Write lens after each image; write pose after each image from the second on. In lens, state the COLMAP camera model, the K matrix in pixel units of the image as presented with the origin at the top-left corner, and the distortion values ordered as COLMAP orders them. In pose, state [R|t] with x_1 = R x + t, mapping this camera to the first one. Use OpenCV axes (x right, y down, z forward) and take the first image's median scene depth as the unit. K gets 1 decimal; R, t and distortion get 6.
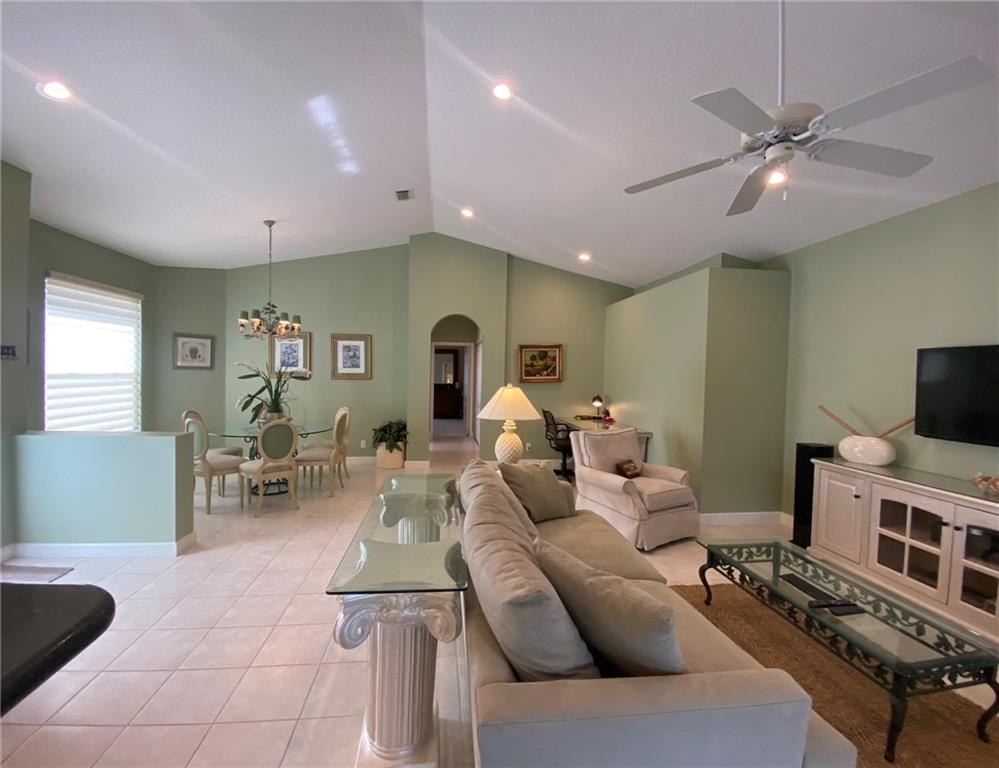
lens RADIAL K [[444.1, 0, 499.5], [0, 444.1, 384.0], [0, 0, 1]] dist [0.000180, 0.000000]
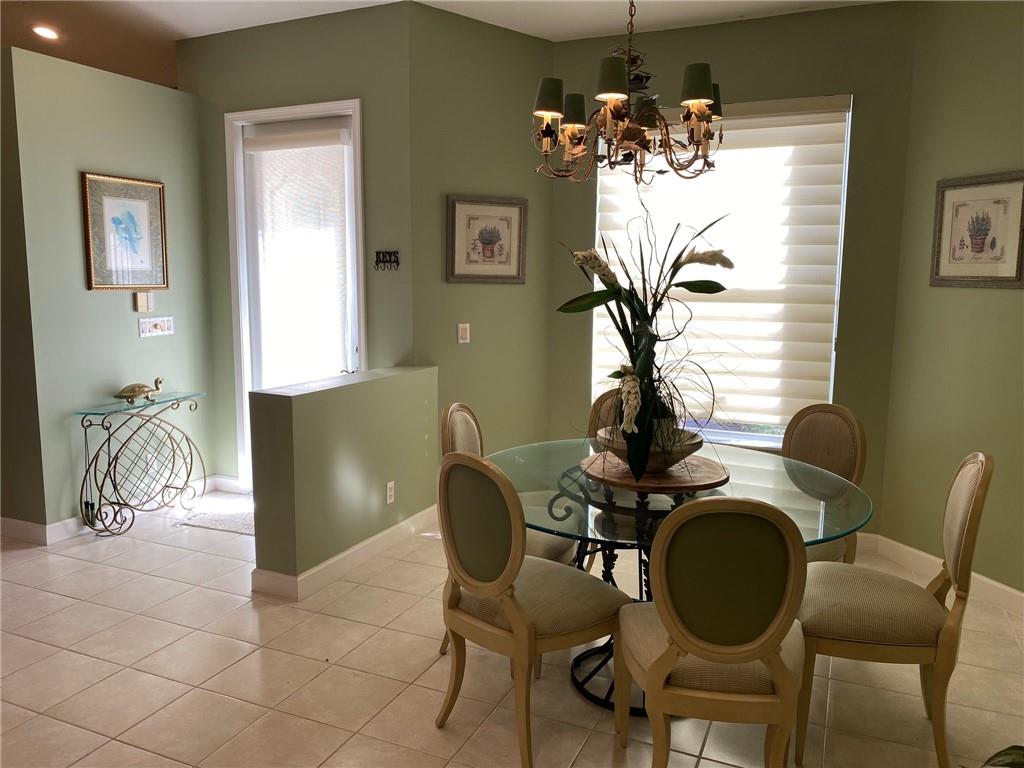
lens RADIAL K [[777.5, 0, 512.0], [0, 777.5, 384.0], [0, 0, 1]] dist [0.077097, -0.092828]
pose [[-0.505960, 0.097578, -0.857020, -0.015883], [-0.040217, 0.989831, 0.136442, -0.022552], [0.861619, 0.103501, -0.496891, 0.827903]]
